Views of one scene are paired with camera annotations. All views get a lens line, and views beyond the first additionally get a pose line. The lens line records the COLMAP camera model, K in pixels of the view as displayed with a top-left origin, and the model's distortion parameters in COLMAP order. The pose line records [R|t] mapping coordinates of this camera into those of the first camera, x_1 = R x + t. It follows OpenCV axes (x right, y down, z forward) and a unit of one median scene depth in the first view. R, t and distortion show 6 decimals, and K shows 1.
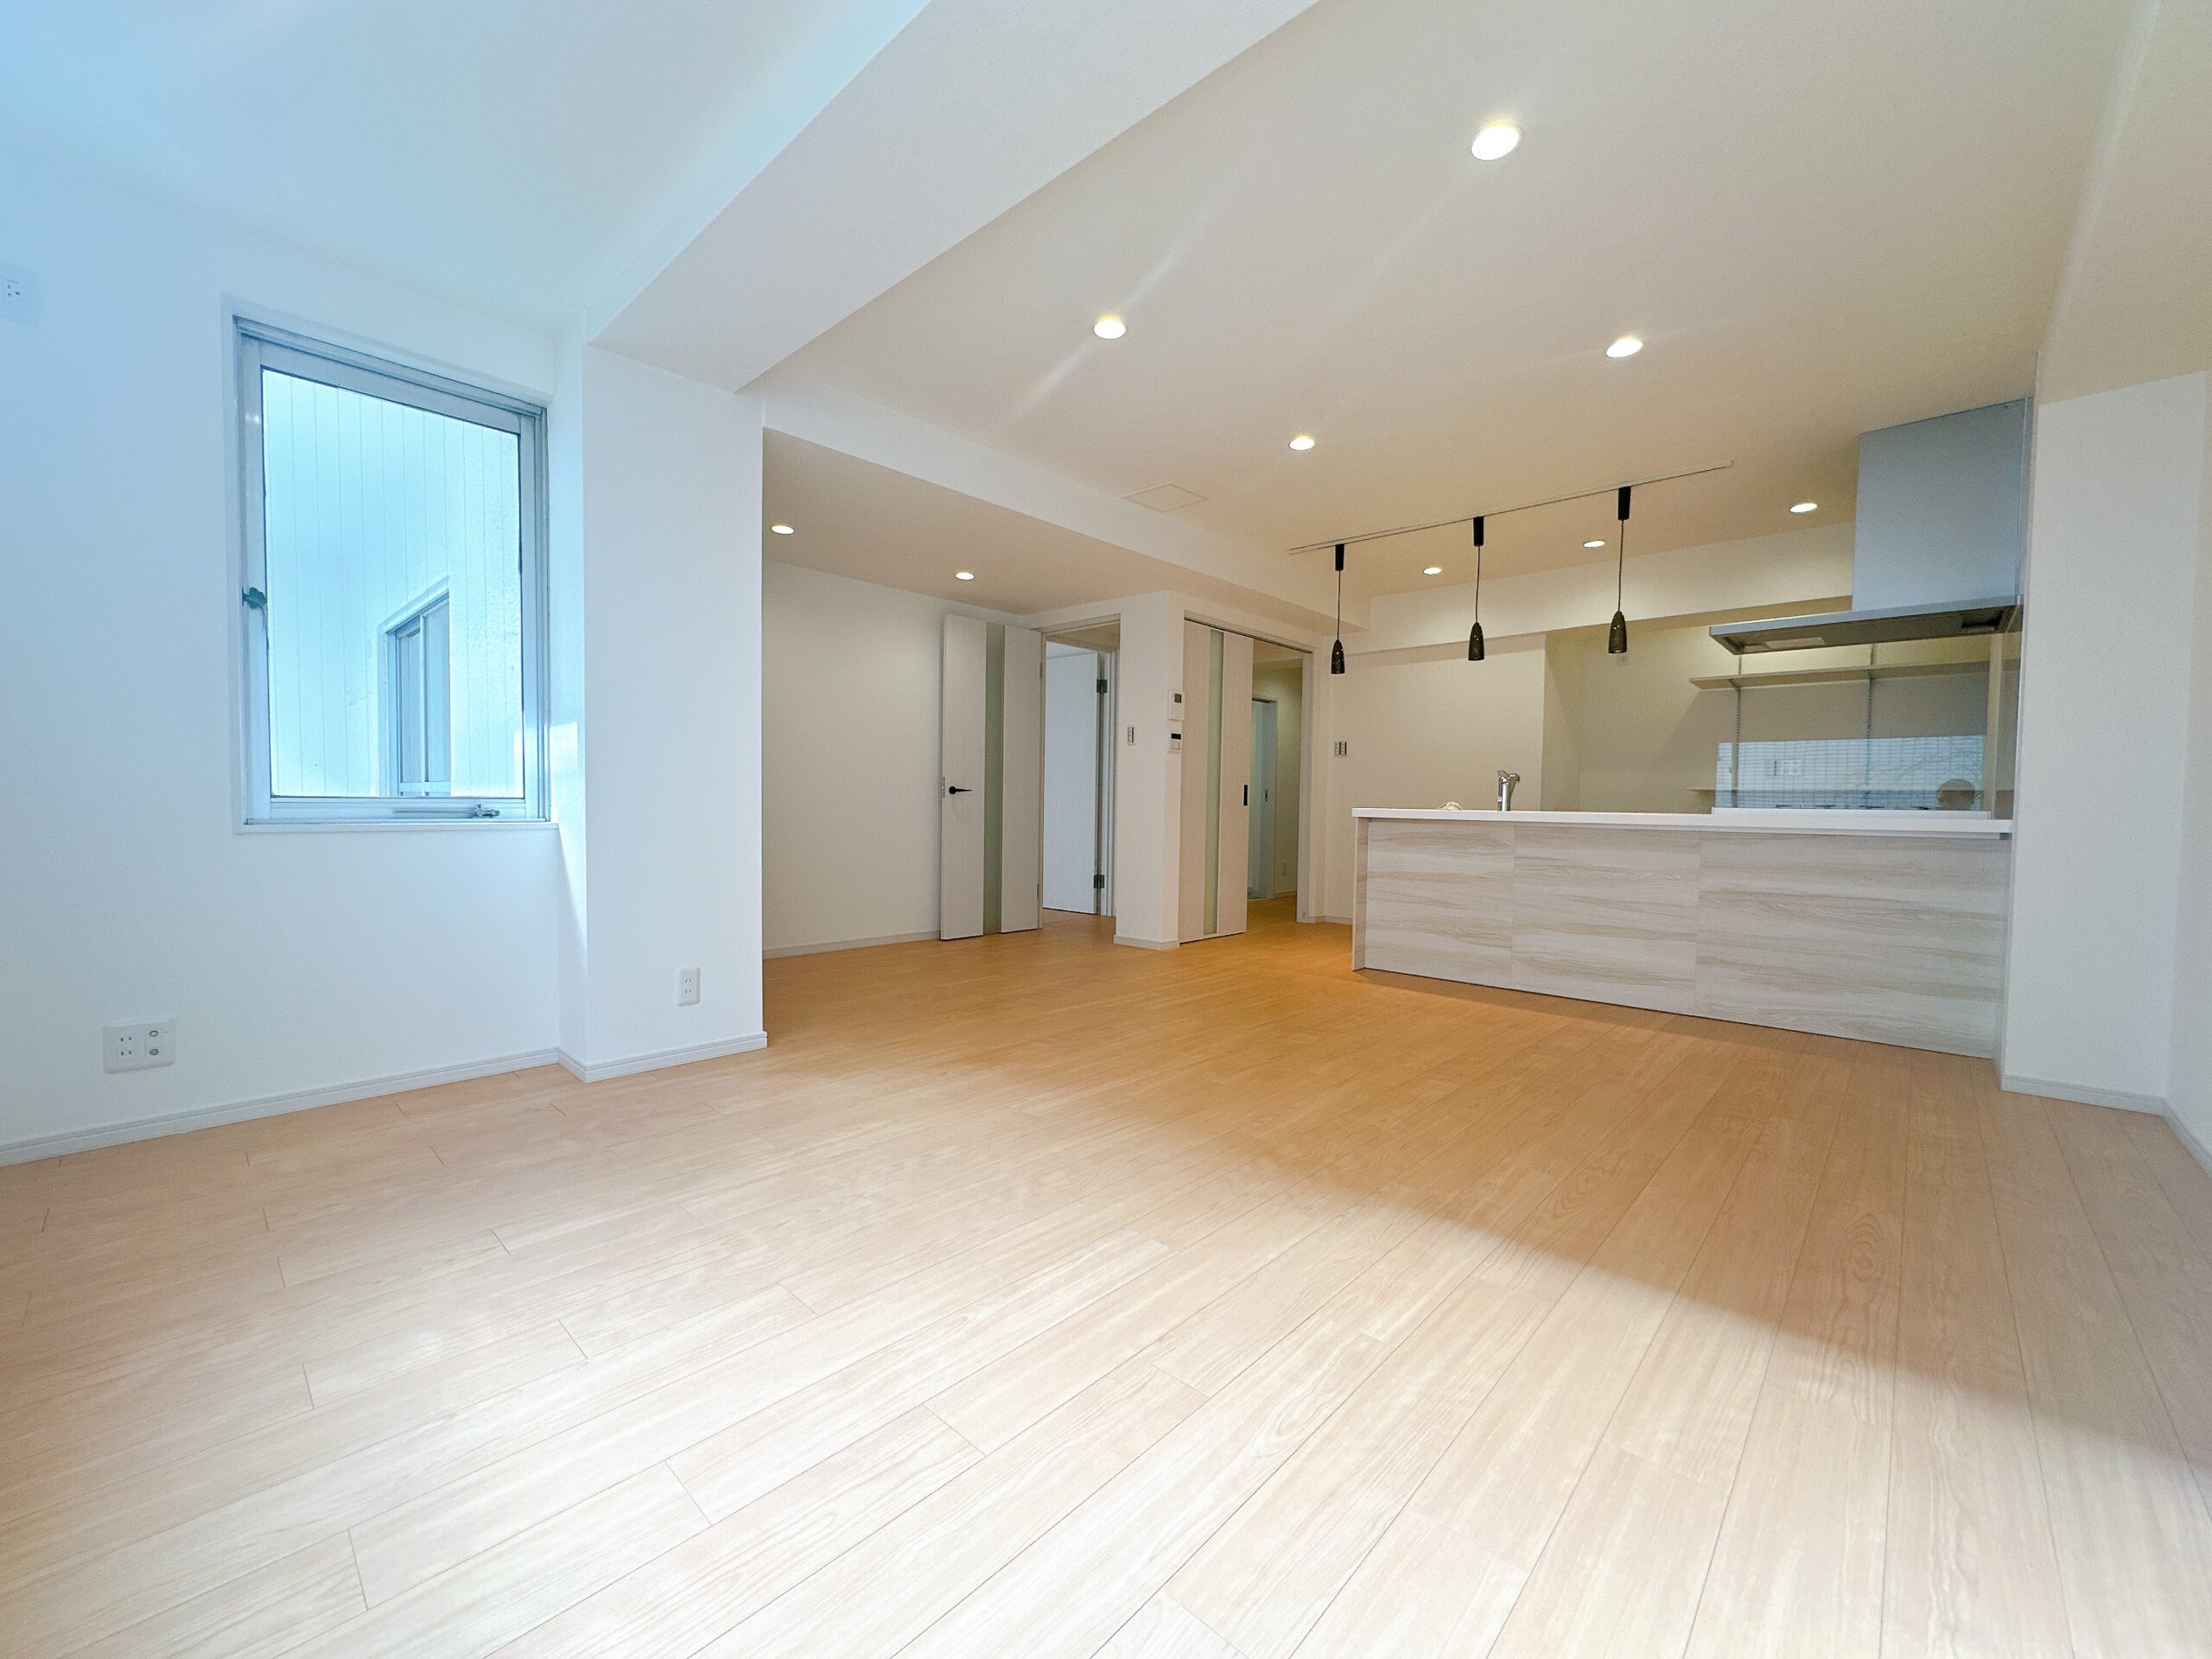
lens RADIAL K [[881.4, 0, 1106.0], [0, 881.4, 829.5], [0, 0, 1]] dist [-0.001547, 0.000099]
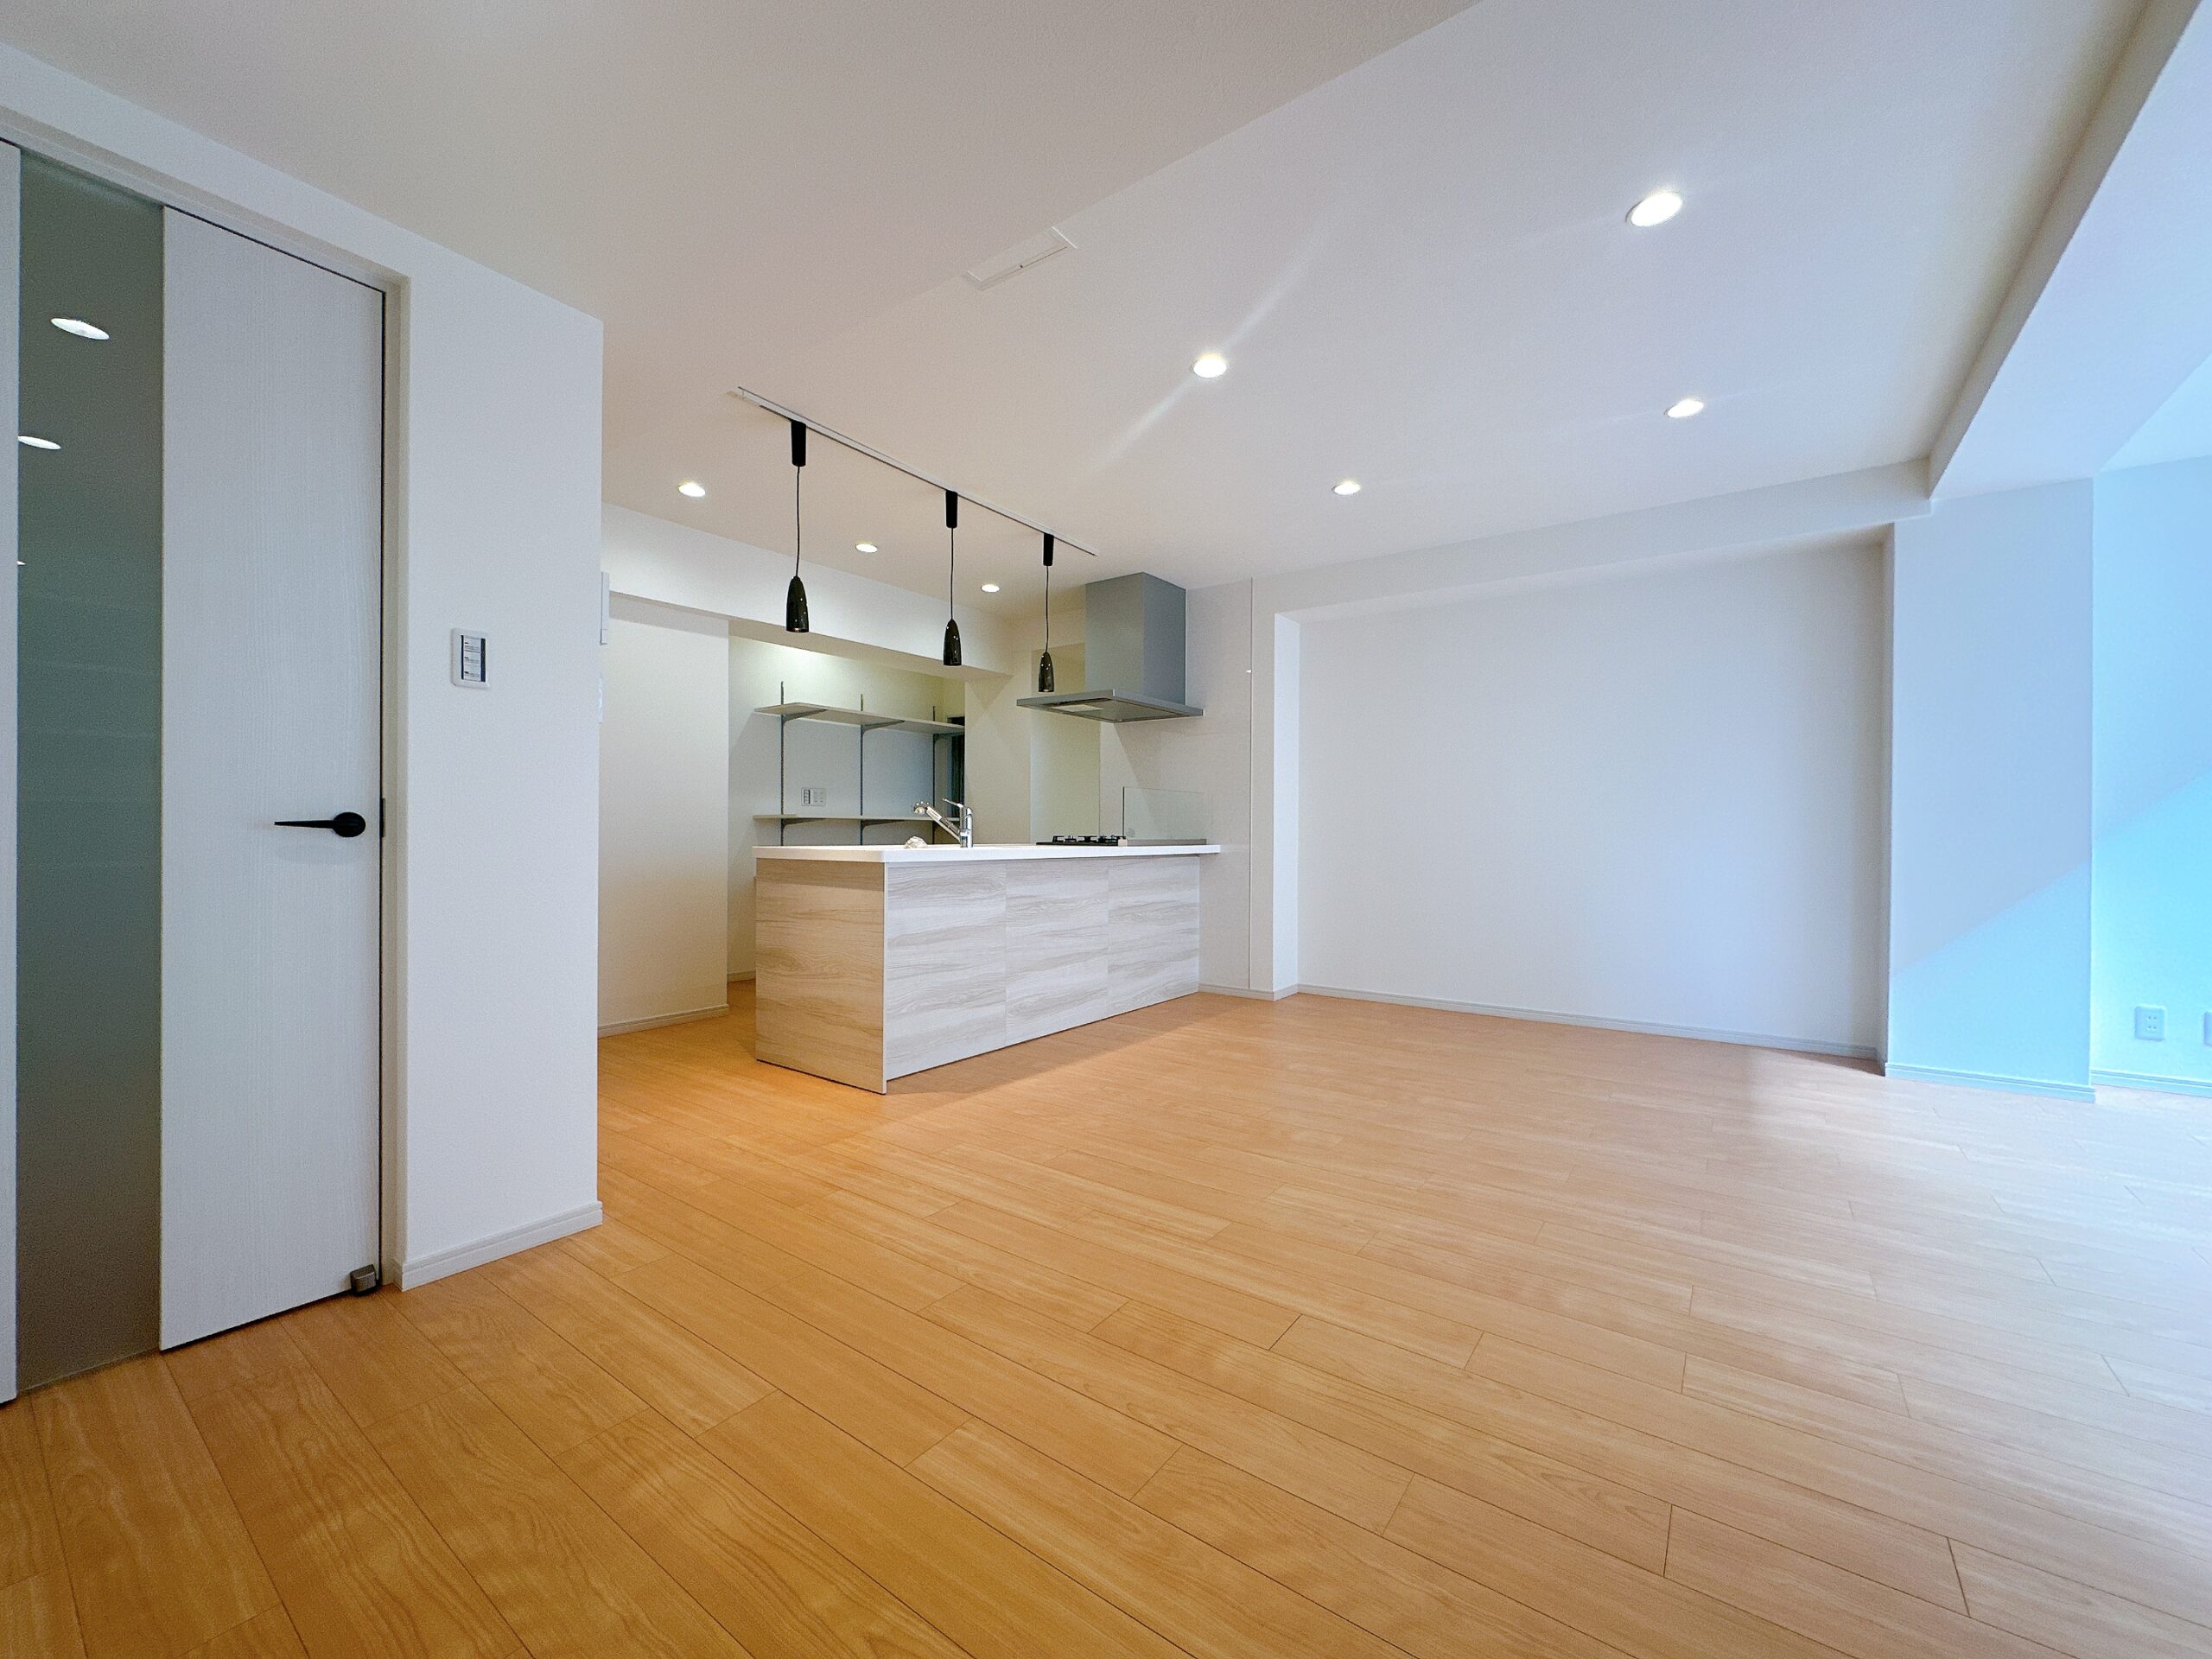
lens RADIAL K [[881.4, 0, 1106.0], [0, 881.4, 829.5], [0, 0, 1]] dist [-0.001547, 0.000099]
pose [[-0.116132, -0.011937, 0.993162, -0.503838], [0.023816, 0.999607, 0.014799, -0.057268], [-0.992948, 0.025372, -0.115802, 1.158738]]
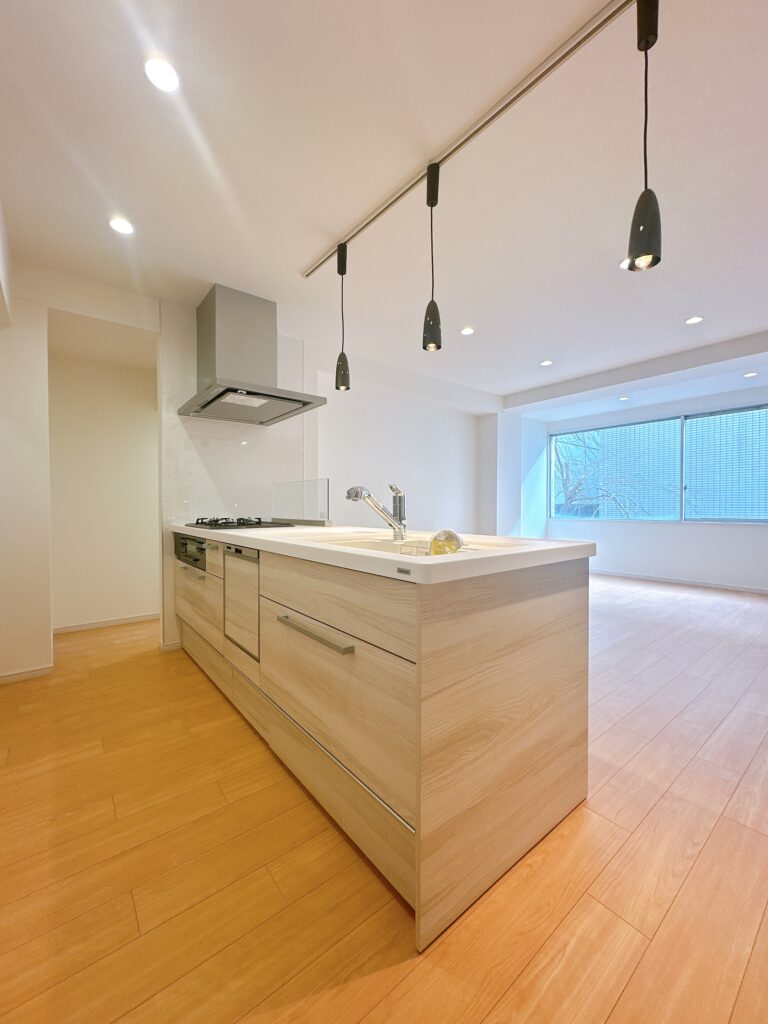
lens RADIAL K [[408.0, 0, 382.4], [0, 408.0, 510.4], [0, 0, 1]] dist [-0.001547, 0.000099]
pose [[-0.988277, -0.013010, 0.152115, 0.486362], [-0.006211, 0.998964, 0.045085, -0.074364], [-0.152544, 0.043612, -0.987334, 1.665257]]
